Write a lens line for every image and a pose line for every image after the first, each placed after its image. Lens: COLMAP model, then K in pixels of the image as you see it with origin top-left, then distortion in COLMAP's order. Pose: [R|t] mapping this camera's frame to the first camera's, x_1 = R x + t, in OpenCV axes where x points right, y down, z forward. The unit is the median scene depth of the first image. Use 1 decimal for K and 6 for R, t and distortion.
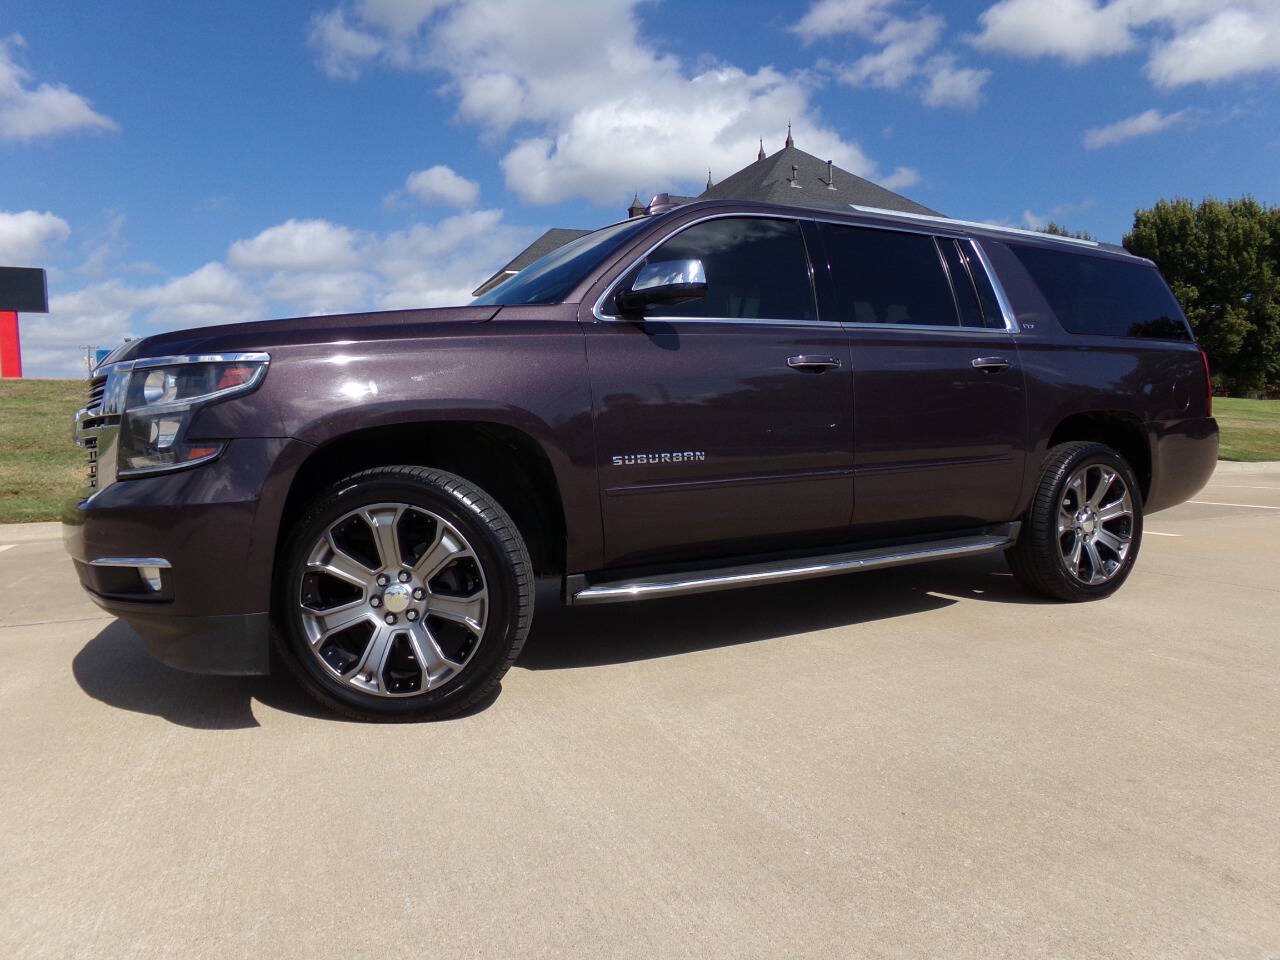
lens RADIAL K [[856.9, 0, 645.0], [0, 856.9, 493.2], [0, 0, 1]] dist [0.004005, 0.011518]
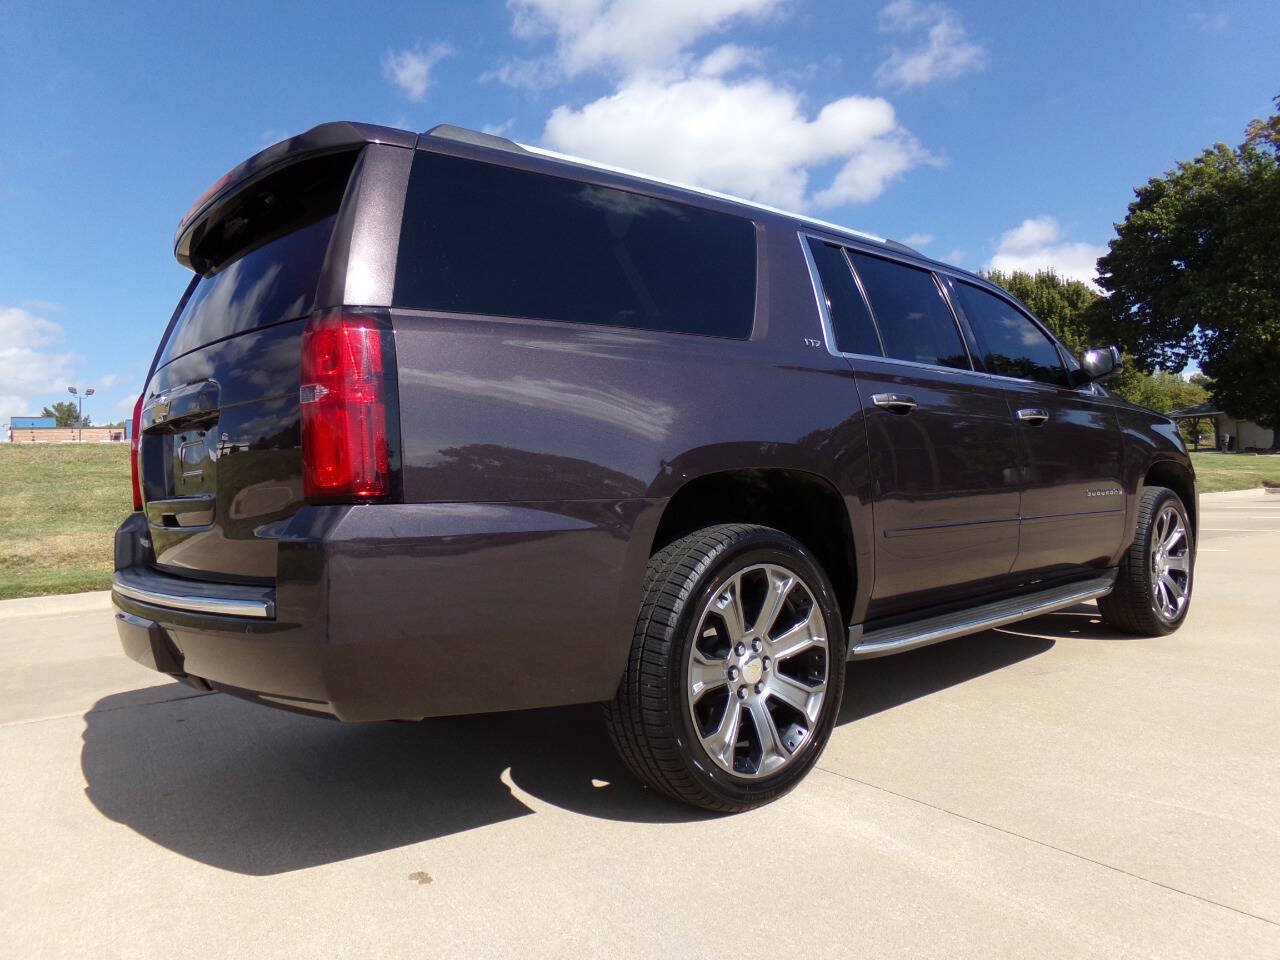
lens RADIAL K [[856.9, 0, 641.0], [0, 856.9, 492.3], [0, 0, 1]] dist [0.004005, 0.011518]
pose [[0.984990, -0.023935, 0.170946, -1.029562], [0.034943, 0.997485, -0.061674, 0.025937], [-0.169040, 0.066721, 0.983348, -0.275512]]
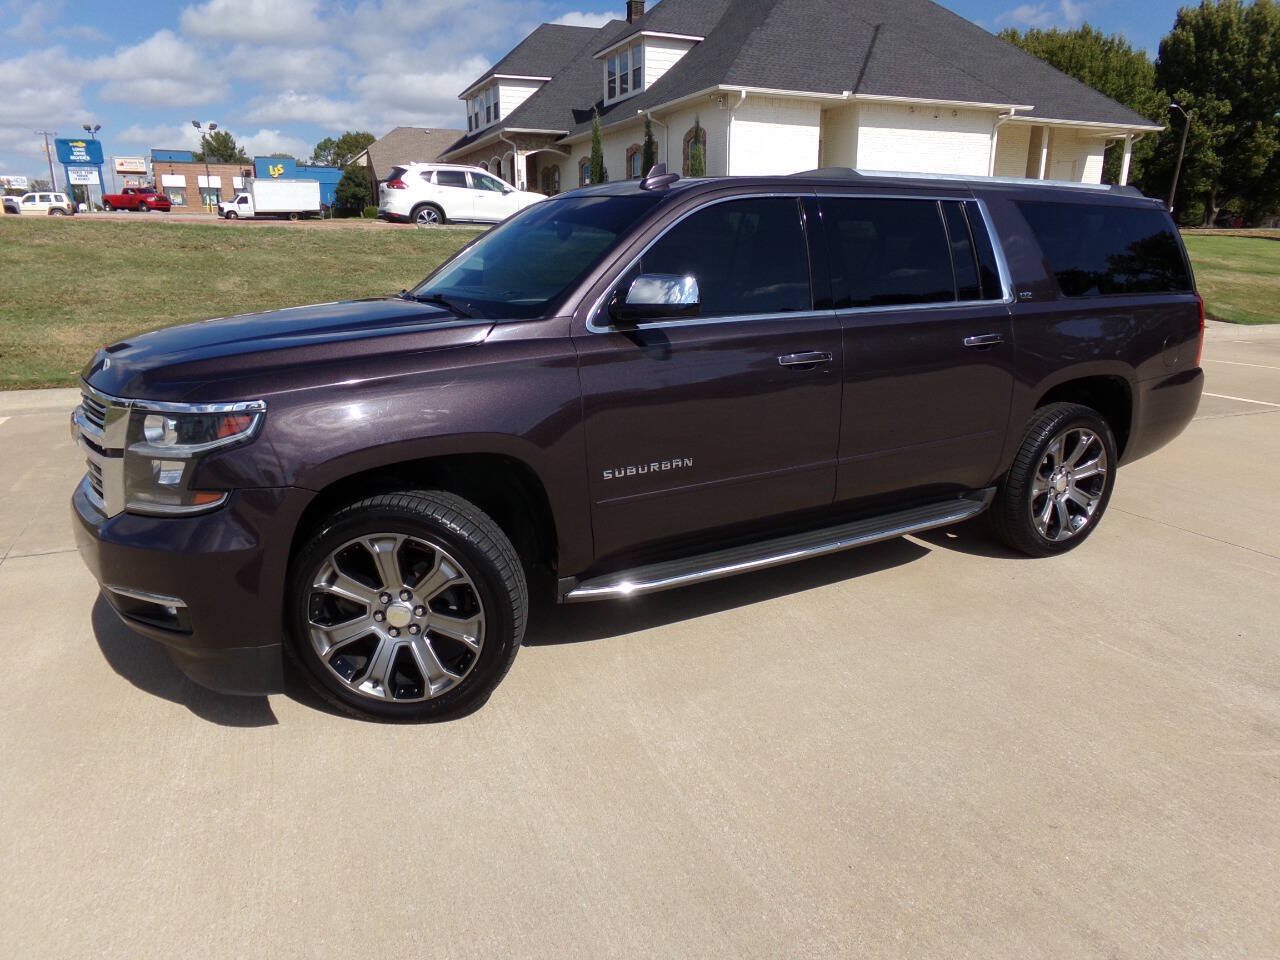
lens RADIAL K [[856.9, 0, 643.6], [0, 856.9, 484.7], [0, 0, 1]] dist [0.004005, 0.011518]
pose [[0.999653, 0.022659, 0.013446, -0.002471], [-0.024943, 0.978259, 0.205880, -0.232184], [-0.008488, -0.206144, 0.978485, -0.012877]]
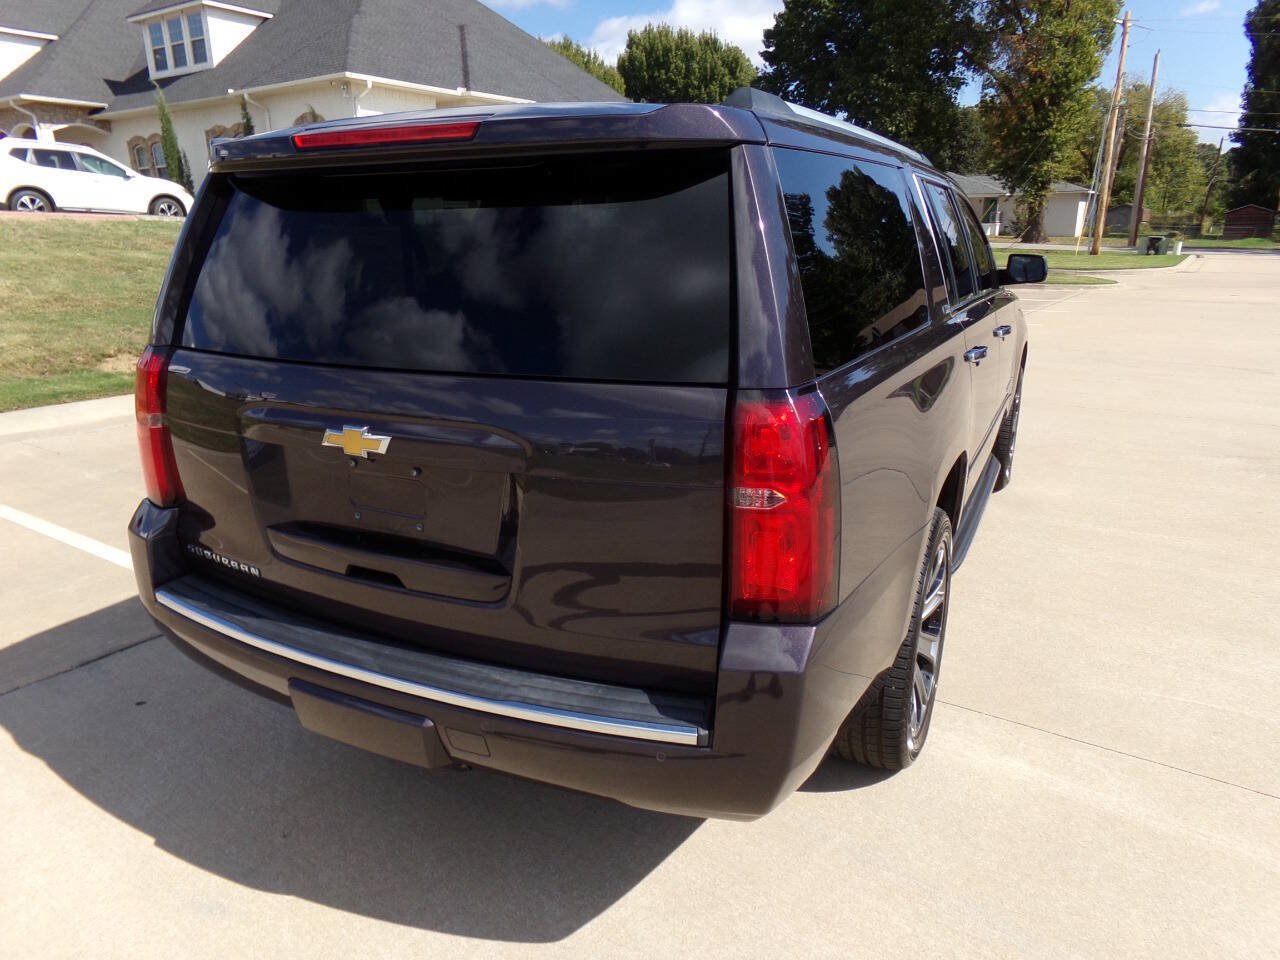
lens RADIAL K [[856.9, 0, 635.5], [0, 856.9, 487.9], [0, 0, 1]] dist [0.004005, 0.011518]
pose [[0.849782, -0.134768, 0.509616, -1.462892], [0.022860, 0.975279, 0.219792, -0.204064], [-0.526639, -0.175125, 0.831855, -0.037757]]
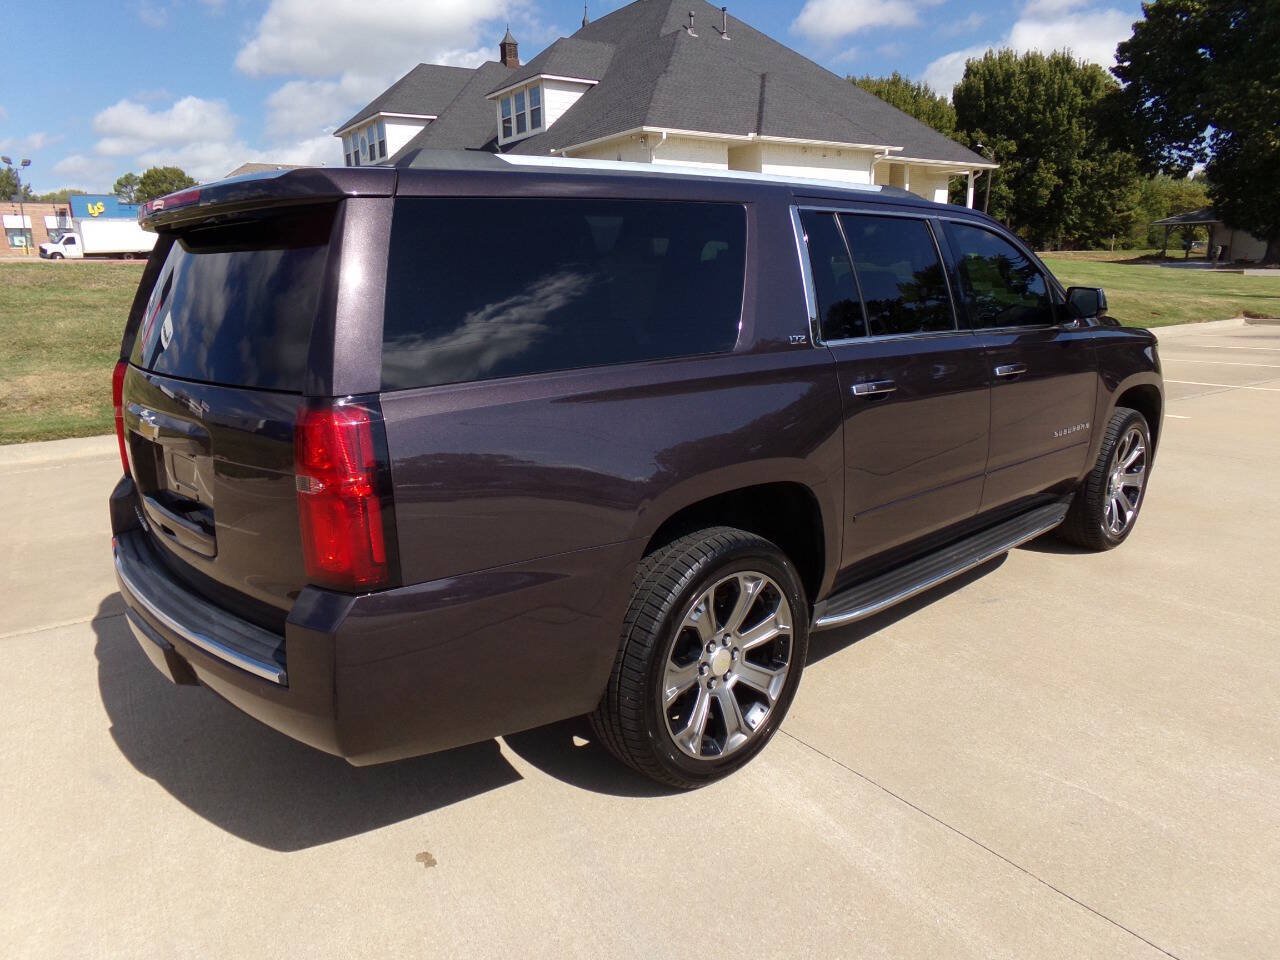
lens RADIAL K [[856.9, 0, 638.1], [0, 856.9, 487.6], [0, 0, 1]] dist [0.004005, 0.011518]
pose [[0.981278, -0.044464, 0.187396, -1.034187], [0.011553, 0.984823, 0.173177, -0.186162], [-0.192252, -0.167770, 0.966898, -0.295544]]
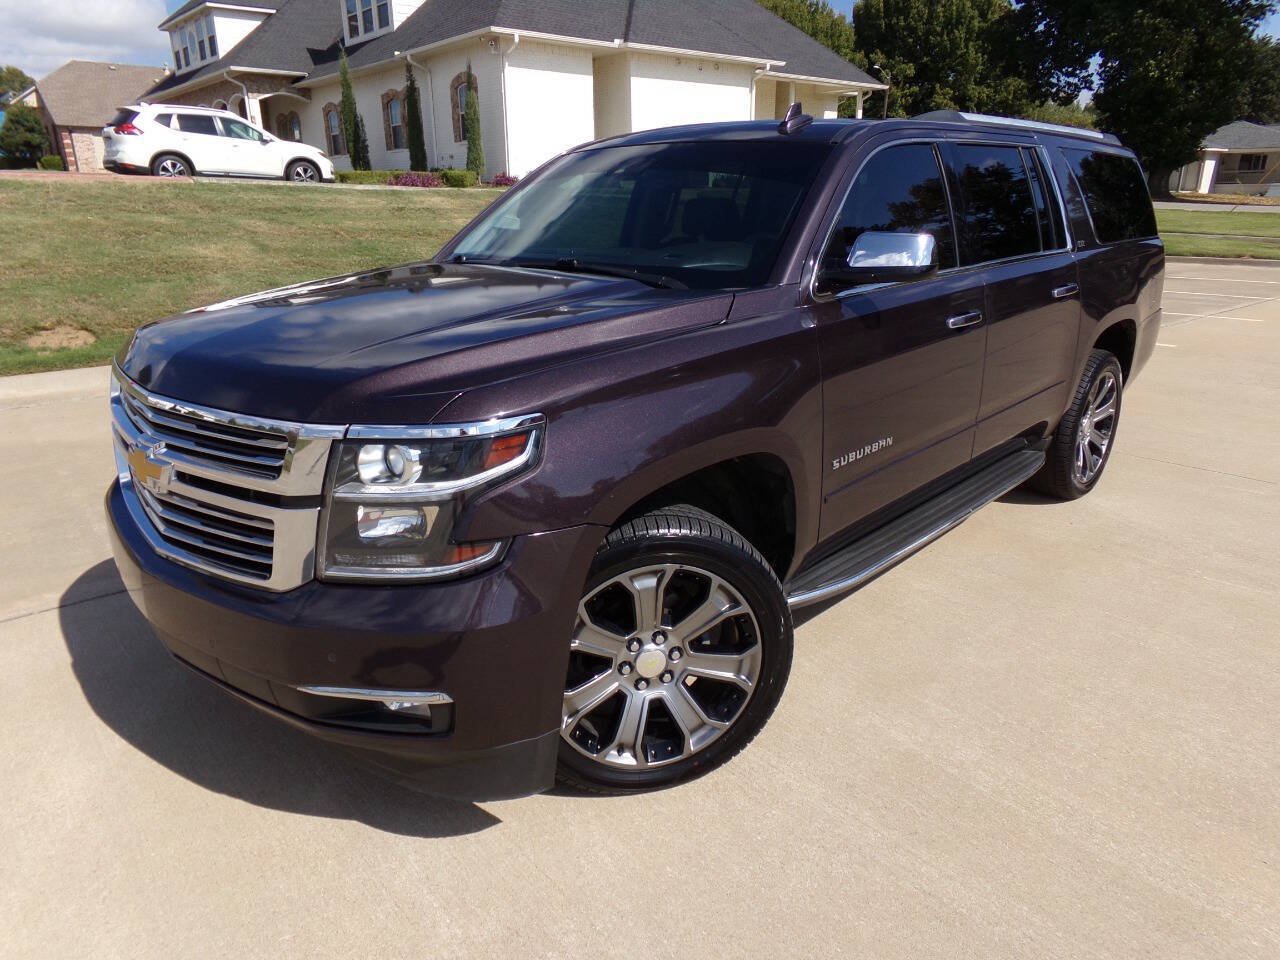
lens RADIAL K [[856.9, 0, 635.3], [0, 856.9, 486.6], [0, 0, 1]] dist [0.004005, 0.011518]
pose [[0.956714, -0.078257, 0.280313, -0.470469], [0.005088, 0.967520, 0.252743, -0.235539], [-0.290987, -0.240377, 0.926038, 0.217223]]
